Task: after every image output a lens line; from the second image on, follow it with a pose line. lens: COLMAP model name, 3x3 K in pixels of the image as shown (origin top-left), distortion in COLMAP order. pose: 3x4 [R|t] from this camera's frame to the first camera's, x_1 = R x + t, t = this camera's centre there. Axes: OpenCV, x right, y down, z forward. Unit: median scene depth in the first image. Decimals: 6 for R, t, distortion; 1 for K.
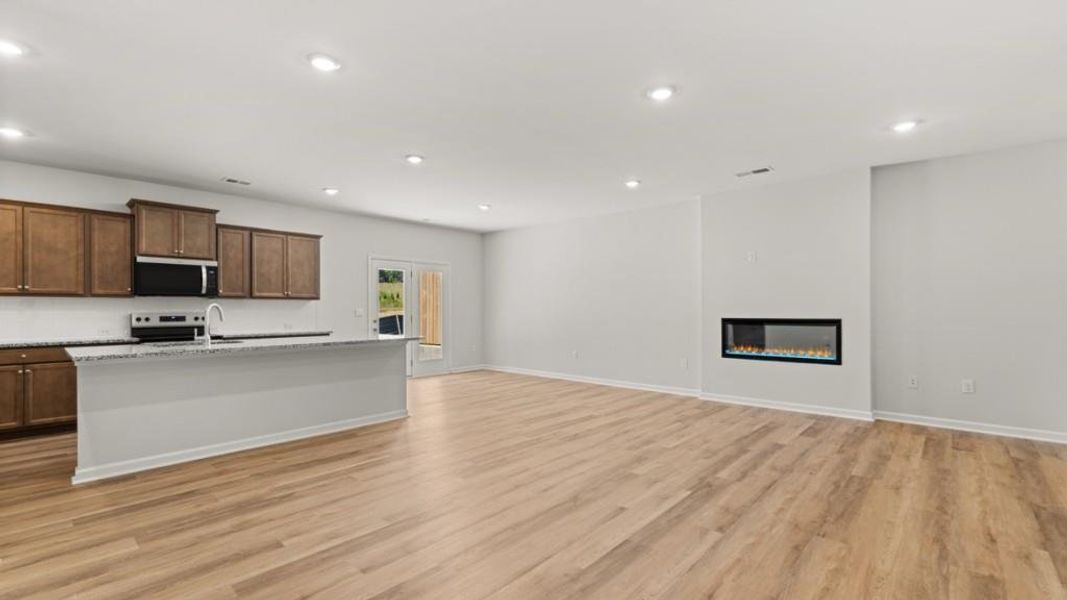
lens RADIAL K [[460.5, 0, 533.8], [0, 460.5, 305.1], [0, 0, 1]] dist [0.006120, 0.000117]
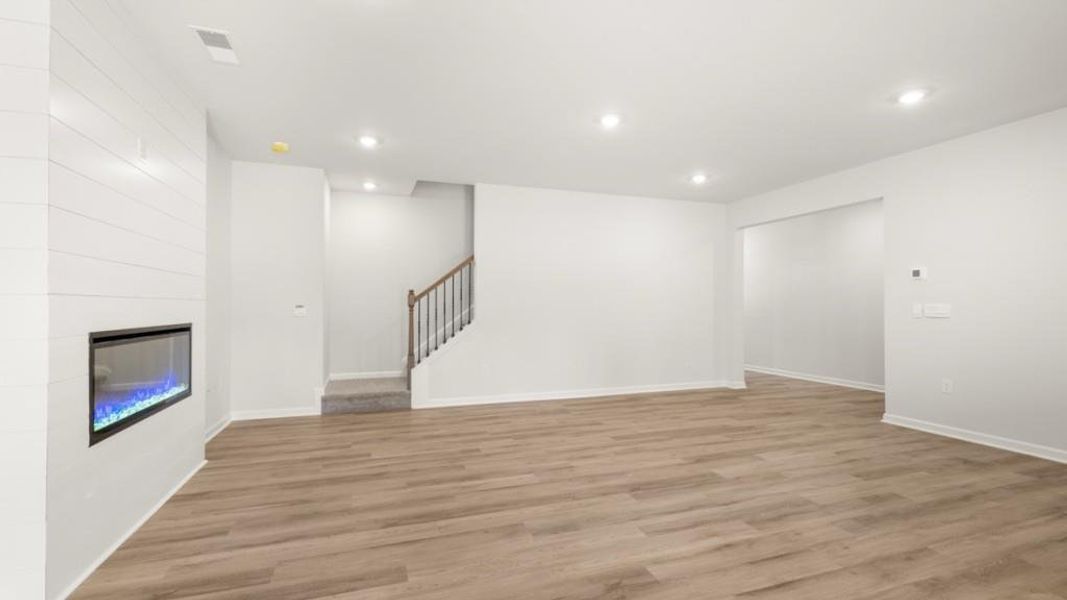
lens RADIAL K [[471.0, 0, 530.8], [0, 471.0, 305.2], [0, 0, 1]] dist [-0.003240, -0.000247]
pose [[-0.880836, 0.002711, 0.473413, -0.066680], [-0.002289, 0.999948, -0.009985, 0.013664], [-0.473415, -0.009879, -0.880784, 1.559684]]
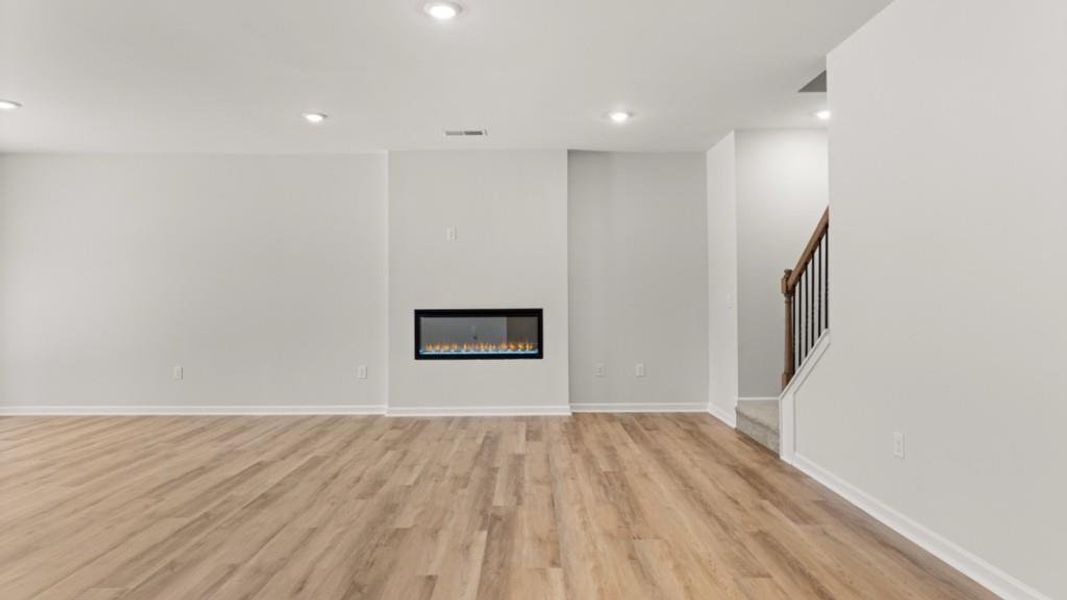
lens RADIAL K [[619.5, 0, 529.1], [0, 619.5, 275.9], [0, 0, 1]] dist [0.001274, -0.000013]
pose [[0.738435, 0.024905, 0.673865, -0.219025], [-0.003746, 0.999454, -0.032833, 0.006833], [-0.674315, 0.021721, 0.738125, 0.119421]]
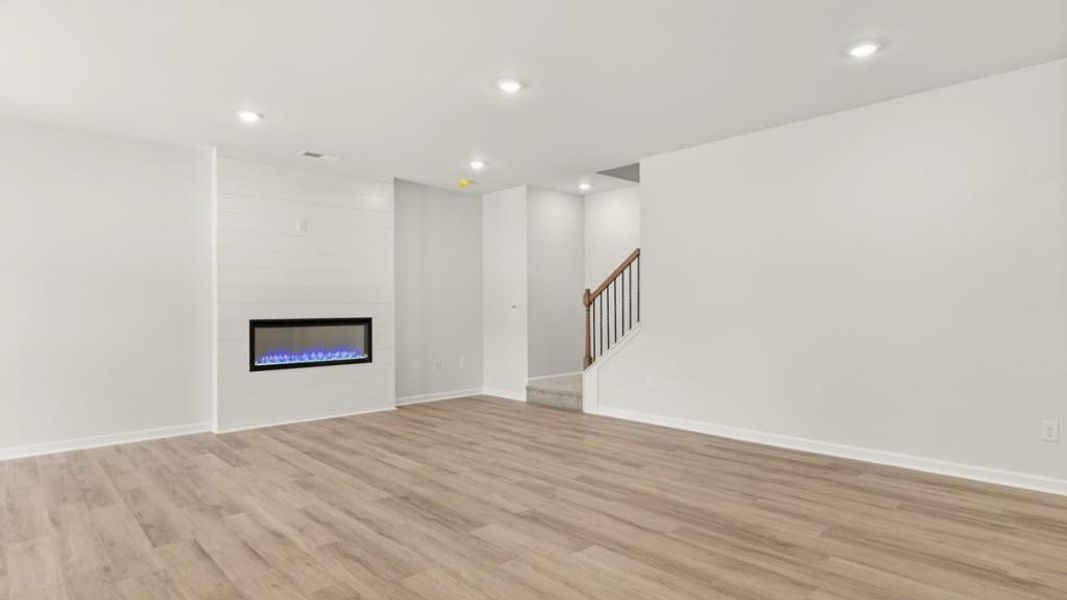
lens RADIAL K [[568.2, 0, 531.8], [0, 568.2, 304.4], [0, 0, 1]] dist [-0.000992, -0.000277]
pose [[0.075475, 0.005911, 0.997130, -0.662066], [-0.002515, 0.999980, -0.005738, 0.008727], [-0.997145, -0.002075, 0.075489, 0.633032]]
